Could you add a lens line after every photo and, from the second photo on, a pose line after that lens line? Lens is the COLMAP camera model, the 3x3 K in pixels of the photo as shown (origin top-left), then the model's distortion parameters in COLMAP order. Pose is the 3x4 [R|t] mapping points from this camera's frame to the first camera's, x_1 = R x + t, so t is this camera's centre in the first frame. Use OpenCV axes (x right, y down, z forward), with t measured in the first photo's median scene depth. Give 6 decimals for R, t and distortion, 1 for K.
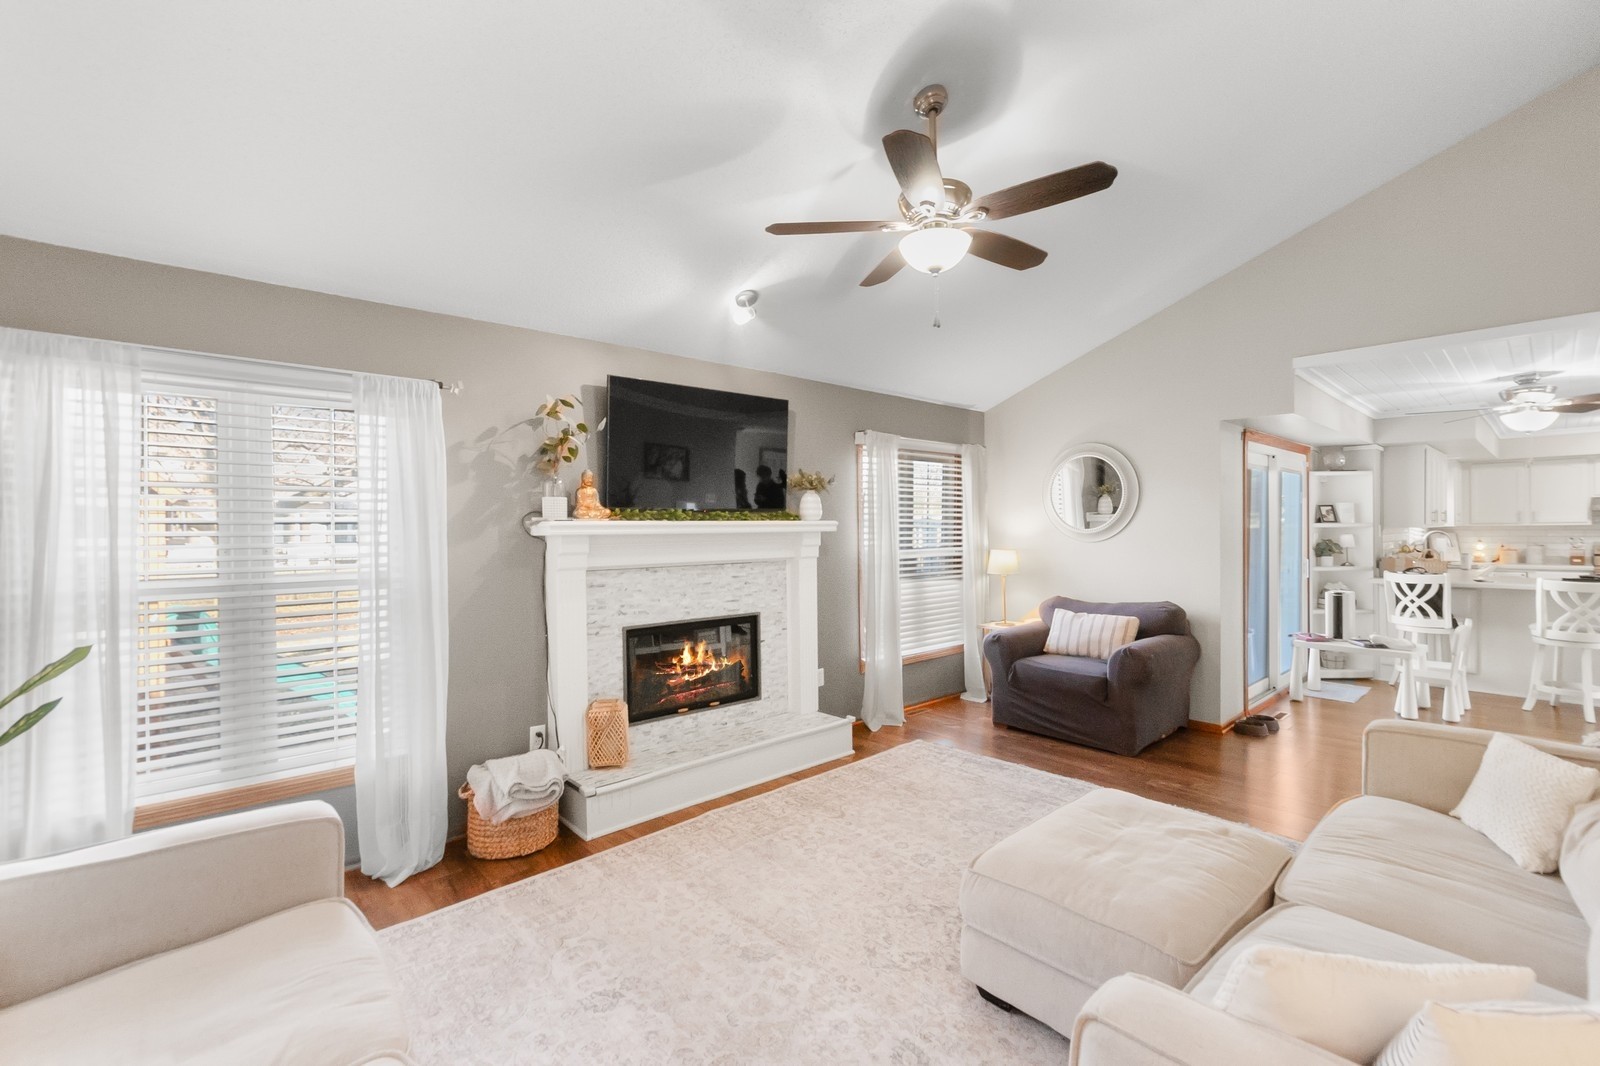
lens RADIAL K [[697.4, 0, 807.2], [0, 697.4, 526.6], [0, 0, 1]] dist [0.002200, -0.000352]
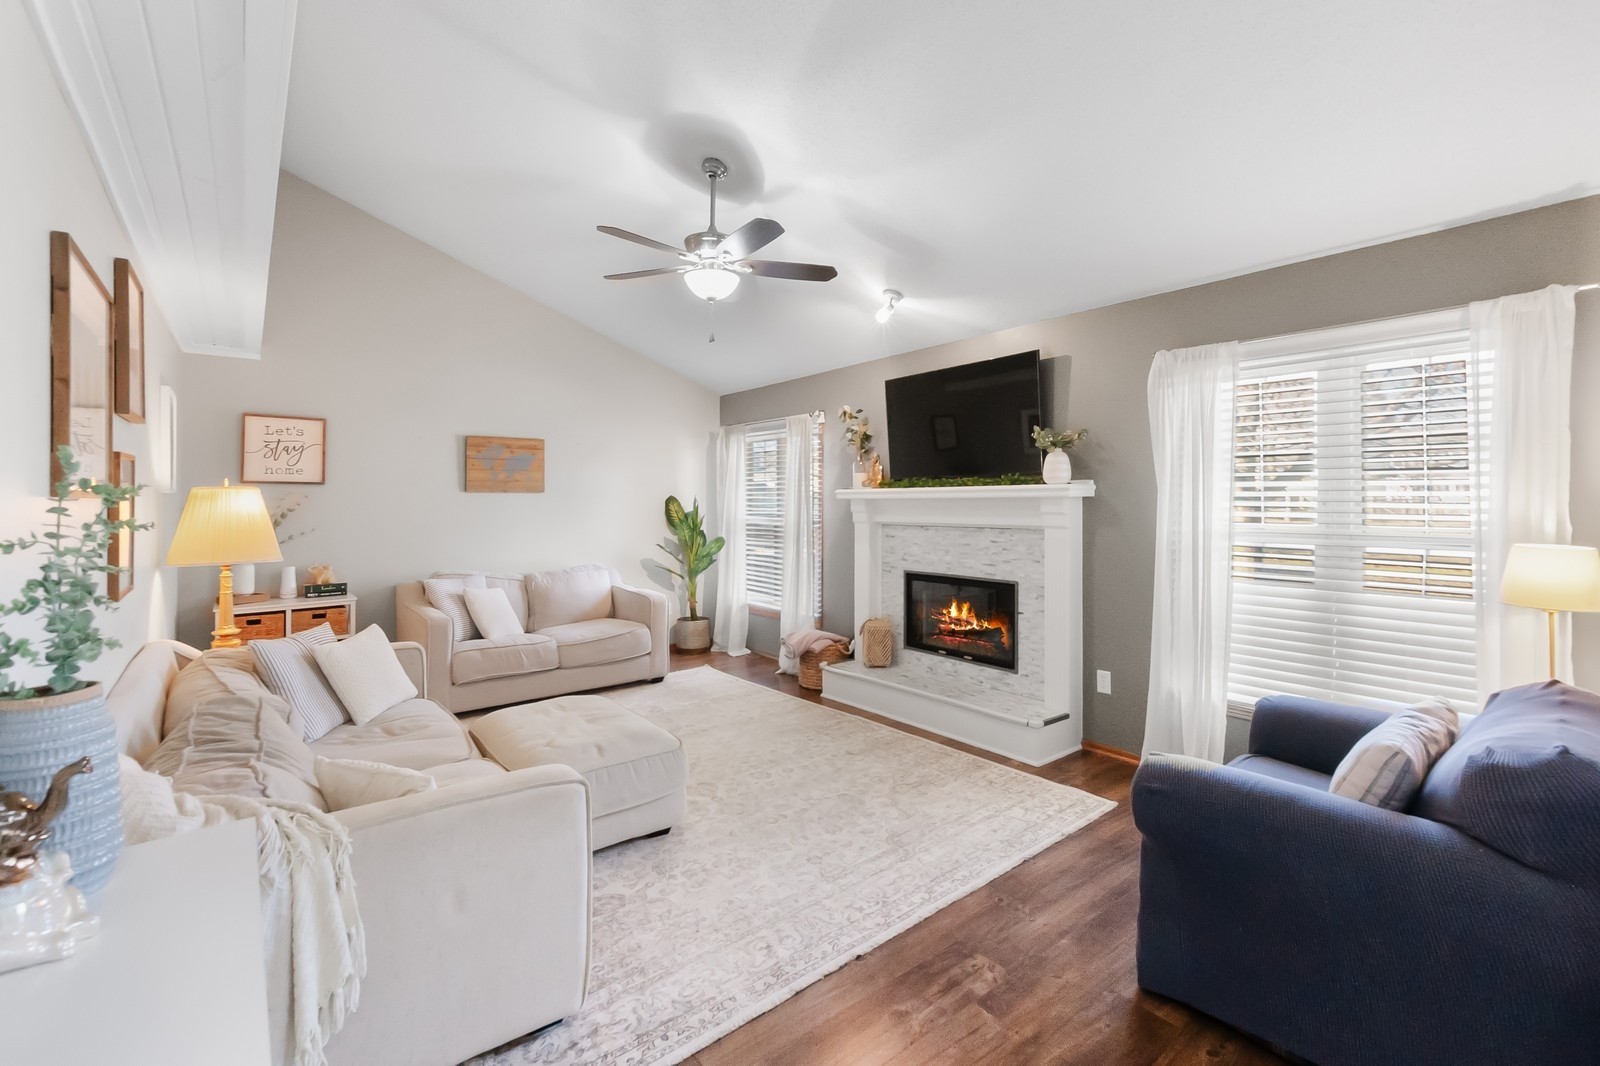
lens RADIAL K [[753.1, 0, 796.5], [0, 753.1, 503.6], [0, 0, 1]] dist [-0.000519, -0.000034]
pose [[-0.108487, 0.024699, -0.993791, 1.059020], [0.023901, 0.999467, 0.022231, -0.013540], [0.993810, -0.021340, -0.109020, 0.892867]]
